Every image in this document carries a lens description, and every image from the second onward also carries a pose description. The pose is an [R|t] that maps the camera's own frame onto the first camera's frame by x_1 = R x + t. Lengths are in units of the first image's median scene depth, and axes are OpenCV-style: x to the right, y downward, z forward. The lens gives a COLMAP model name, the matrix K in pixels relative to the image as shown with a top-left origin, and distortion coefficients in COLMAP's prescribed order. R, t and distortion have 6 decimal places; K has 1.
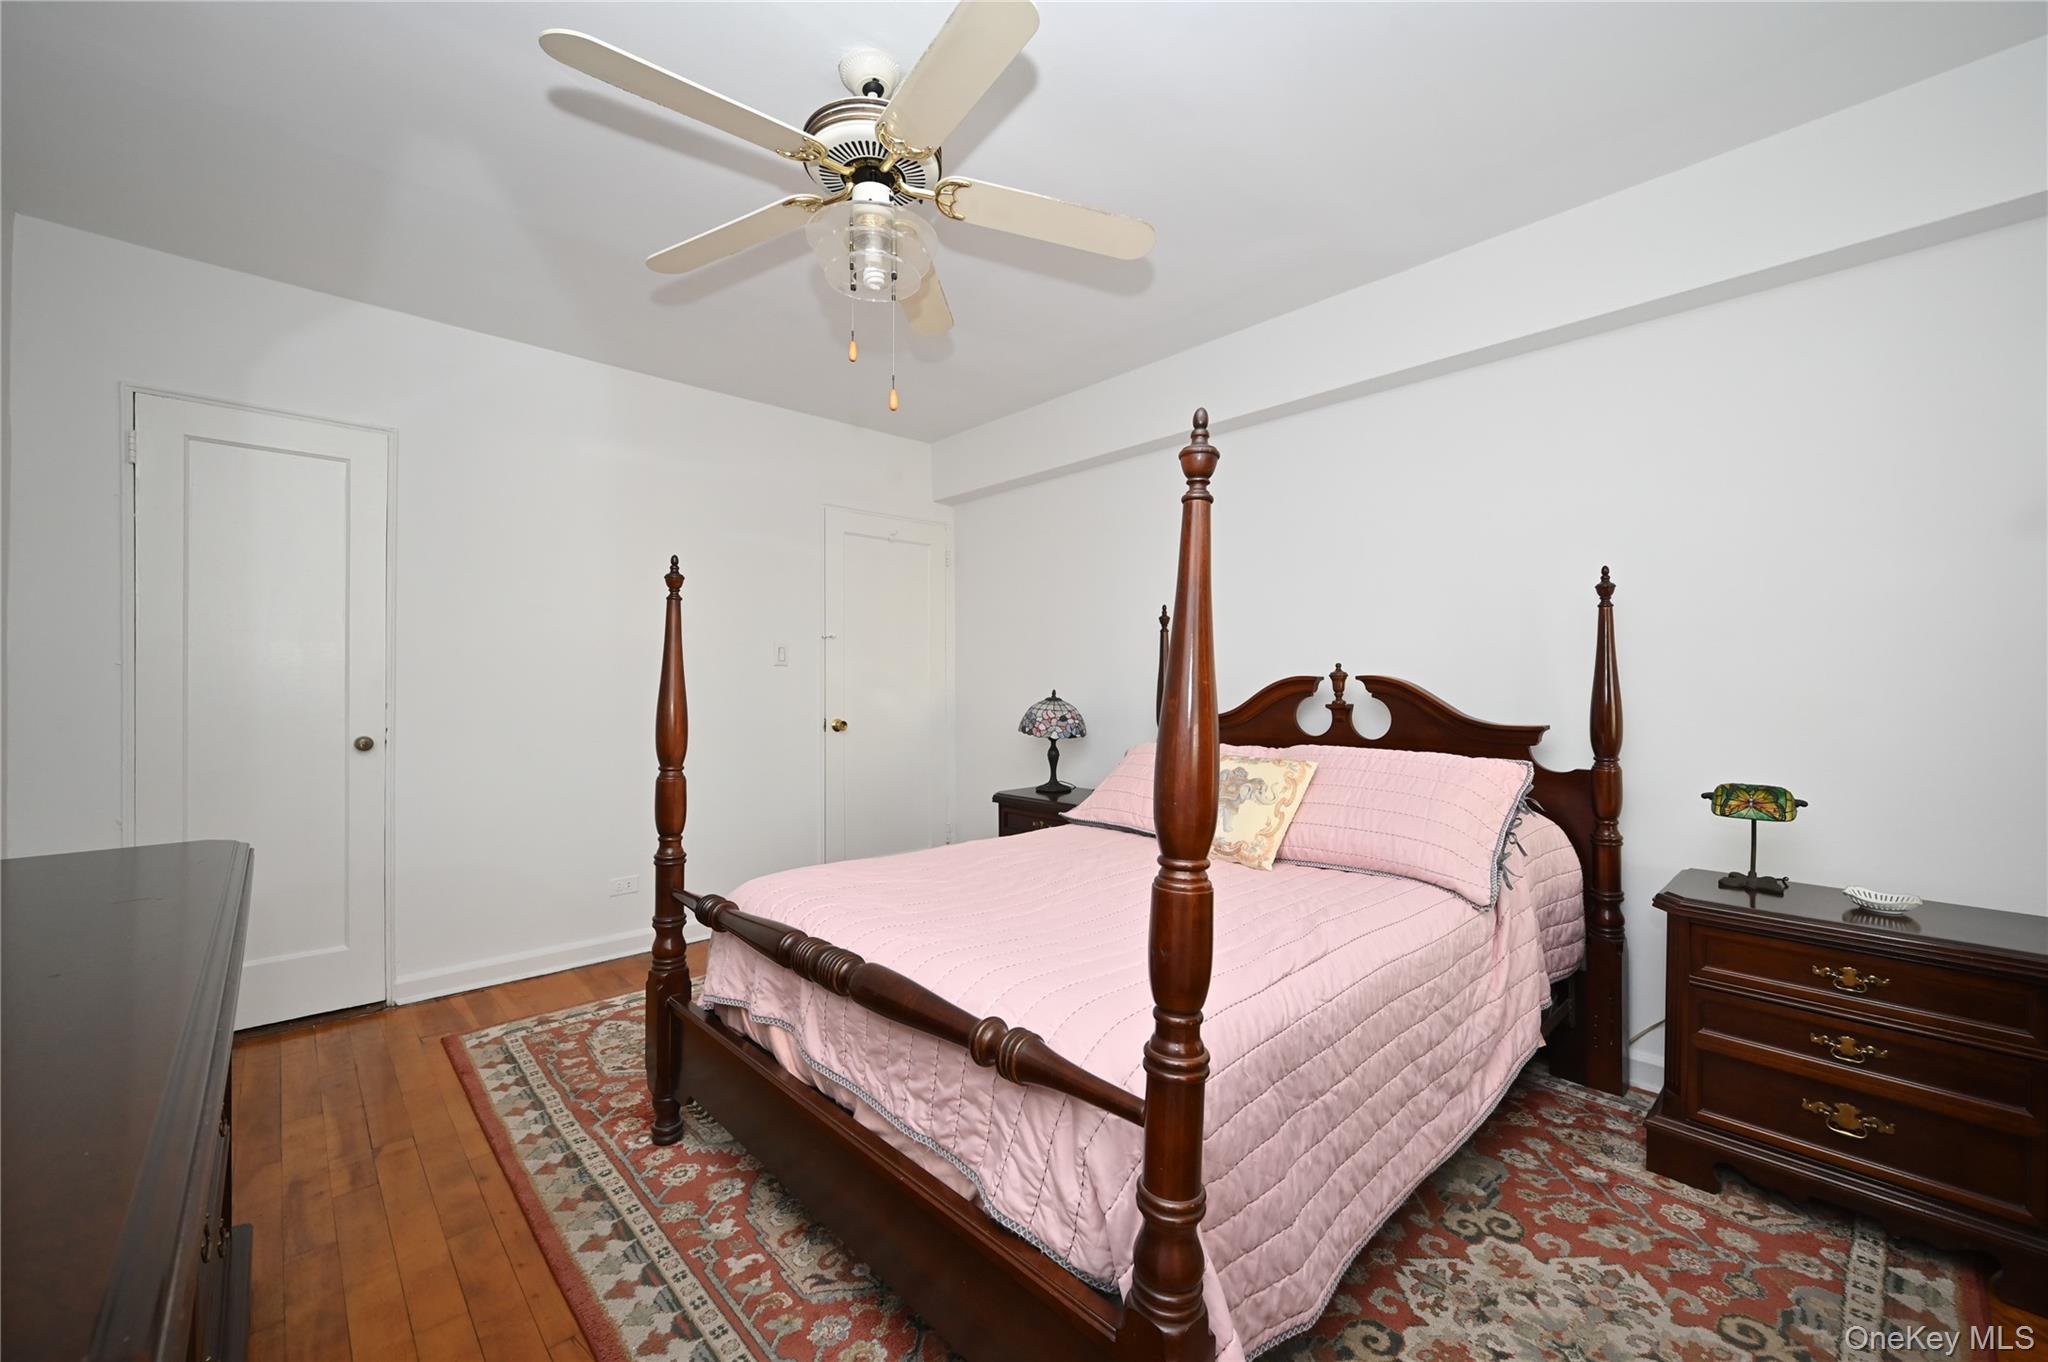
lens RADIAL K [[800.4, 0, 1024.0], [0, 800.4, 678.9], [0, 0, 1]] dist [0.009013, 0.000700]
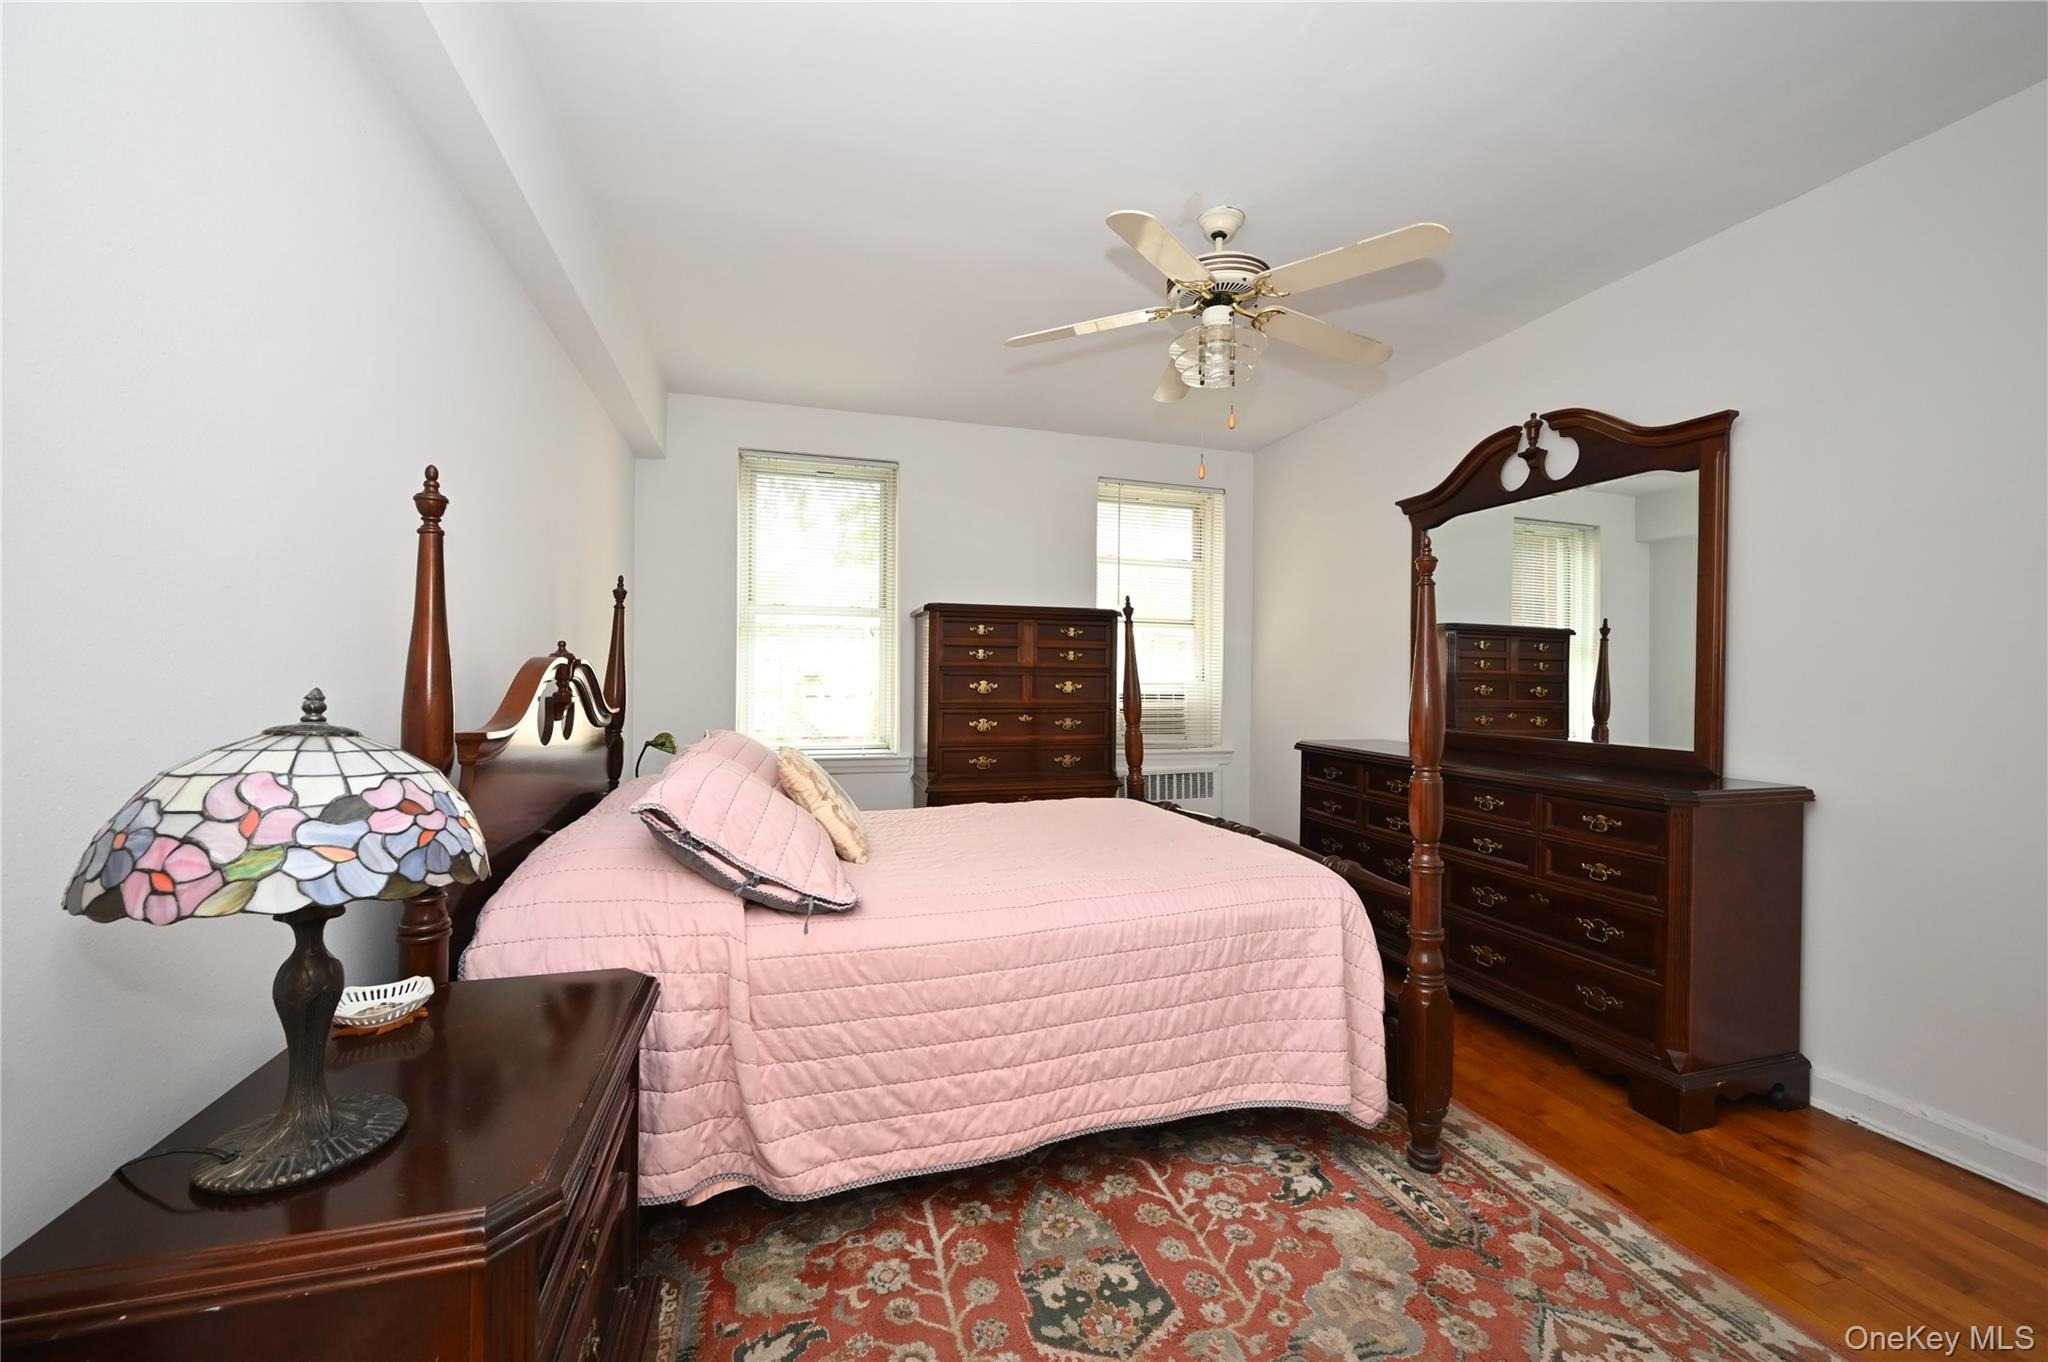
lens RADIAL K [[800.4, 0, 1027.2], [0, 800.4, 680.1], [0, 0, 1]] dist [0.009013, 0.000700]
pose [[-0.894875, -0.011334, 0.446173, -0.237907], [-0.013435, 0.999909, -0.001547, 0.008852], [-0.446115, -0.007378, -0.894945, 1.104216]]
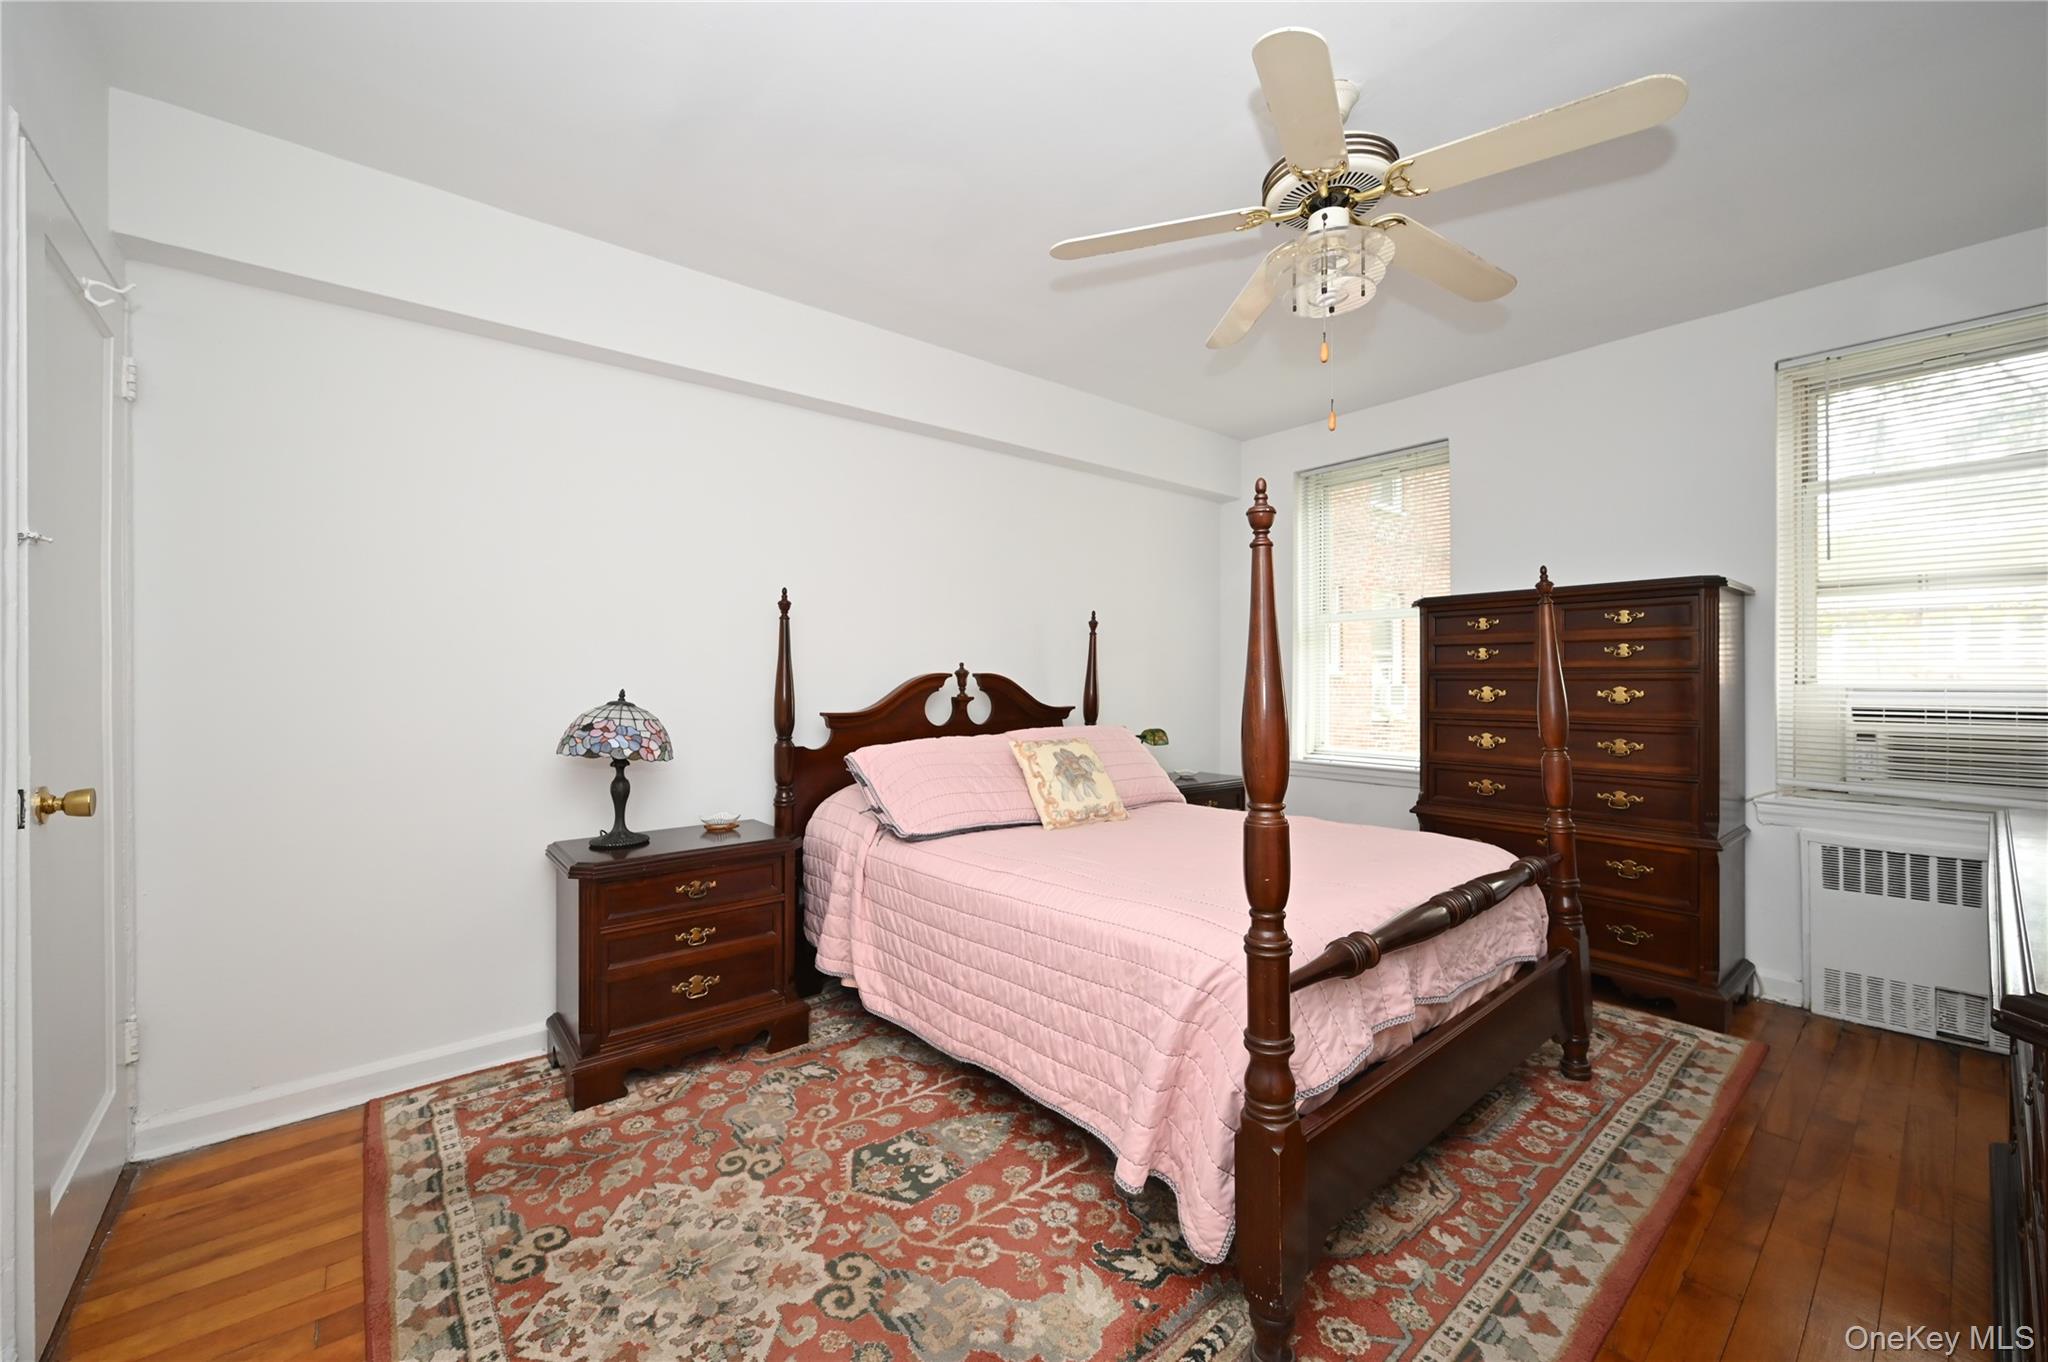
lens RADIAL K [[800.4, 0, 1032.0], [0, 800.4, 678.1], [0, 0, 1]] dist [0.009013, 0.000700]
pose [[0.051157, 0.002348, 0.998688, -0.597596], [-0.004546, 0.999987, -0.002118, 0.004146], [-0.998680, -0.004432, 0.051167, 0.628717]]
